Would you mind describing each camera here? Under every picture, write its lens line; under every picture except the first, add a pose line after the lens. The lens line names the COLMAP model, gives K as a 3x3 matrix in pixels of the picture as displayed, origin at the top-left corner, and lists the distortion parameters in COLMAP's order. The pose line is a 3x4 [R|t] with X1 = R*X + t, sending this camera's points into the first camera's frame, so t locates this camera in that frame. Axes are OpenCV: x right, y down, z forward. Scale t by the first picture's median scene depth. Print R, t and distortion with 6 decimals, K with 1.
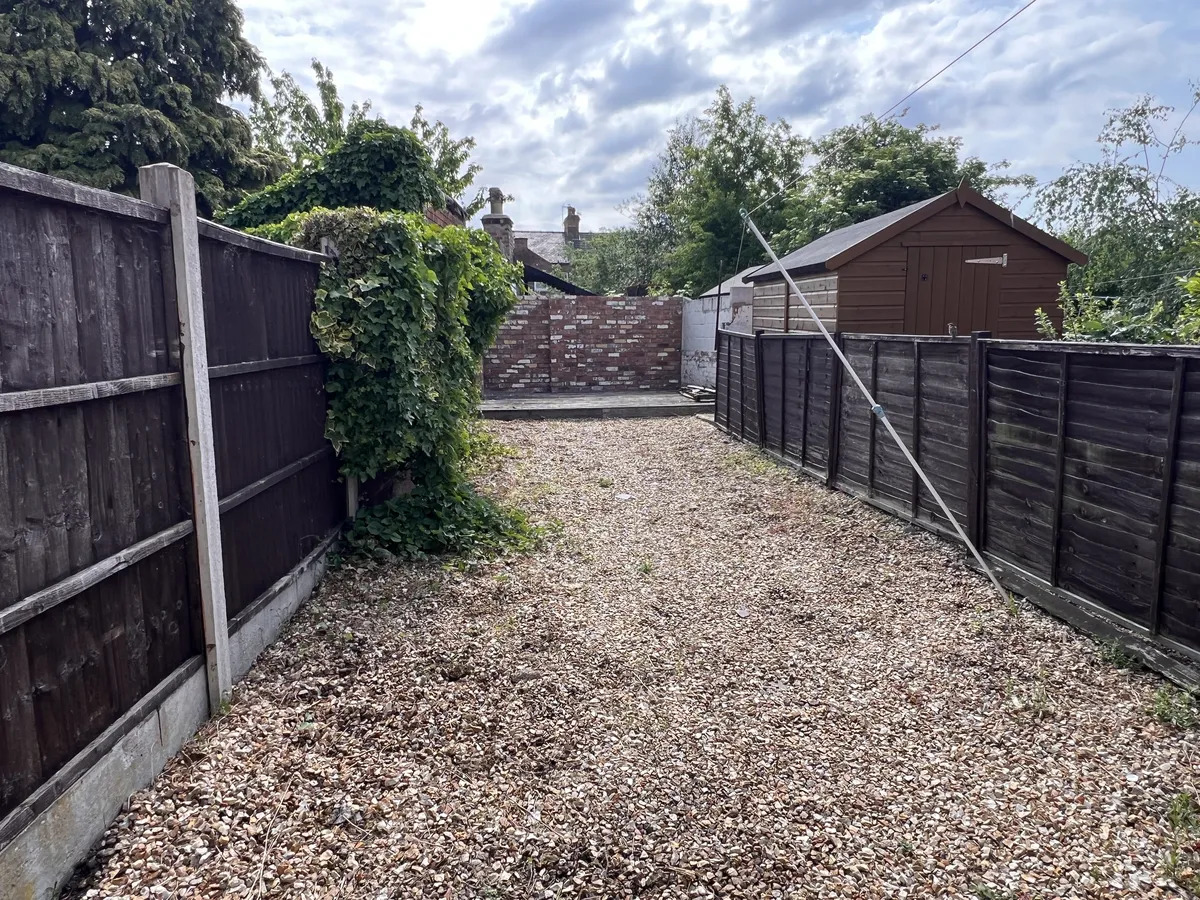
lens RADIAL K [[784.5, 0, 600.0], [0, 784.5, 450.0], [0, 0, 1]] dist [0.006482, -0.001537]
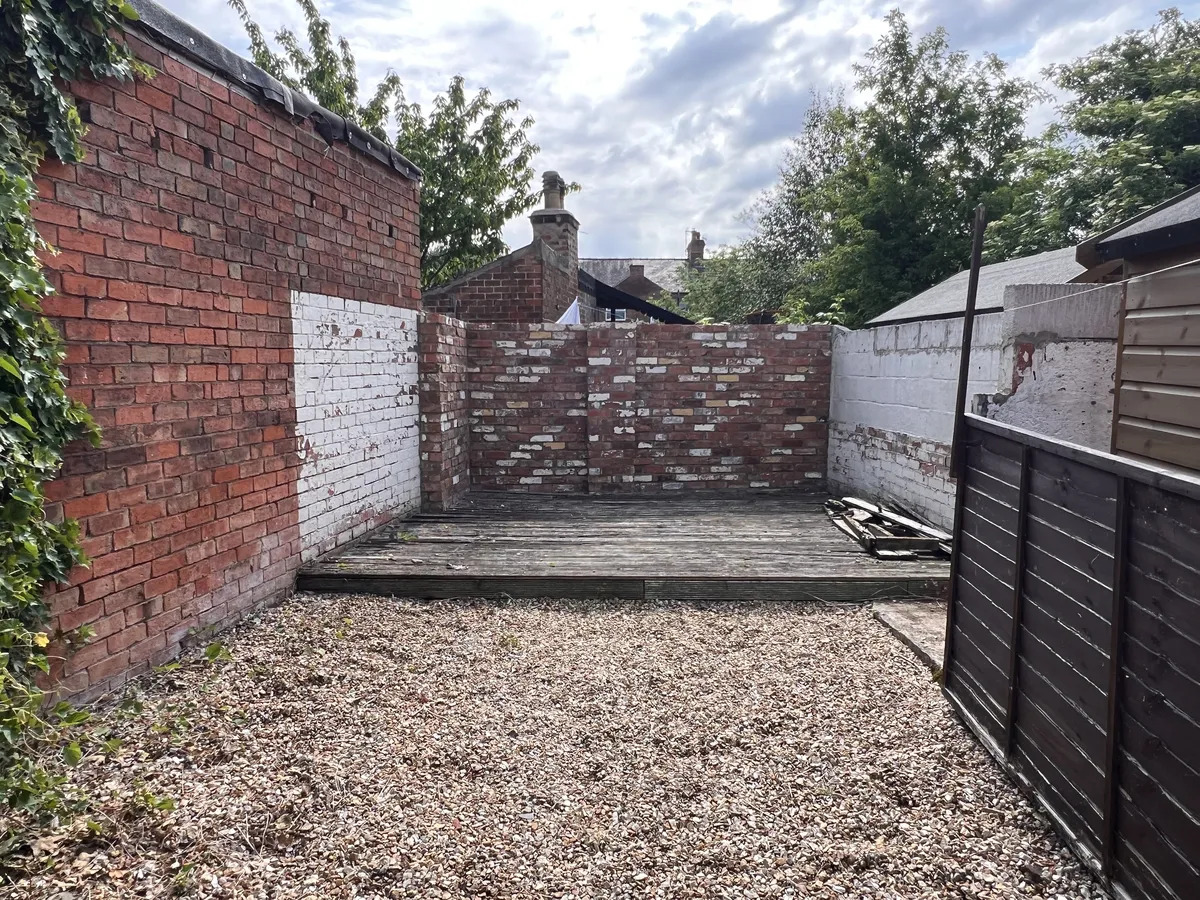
lens RADIAL K [[784.5, 0, 600.0], [0, 784.5, 450.0], [0, 0, 1]] dist [0.006482, -0.001537]
pose [[0.986255, 0.023083, -0.163612, 0.036295], [-0.029952, 0.998765, -0.039638, -0.080907], [0.162495, 0.043994, 0.985728, 0.435353]]
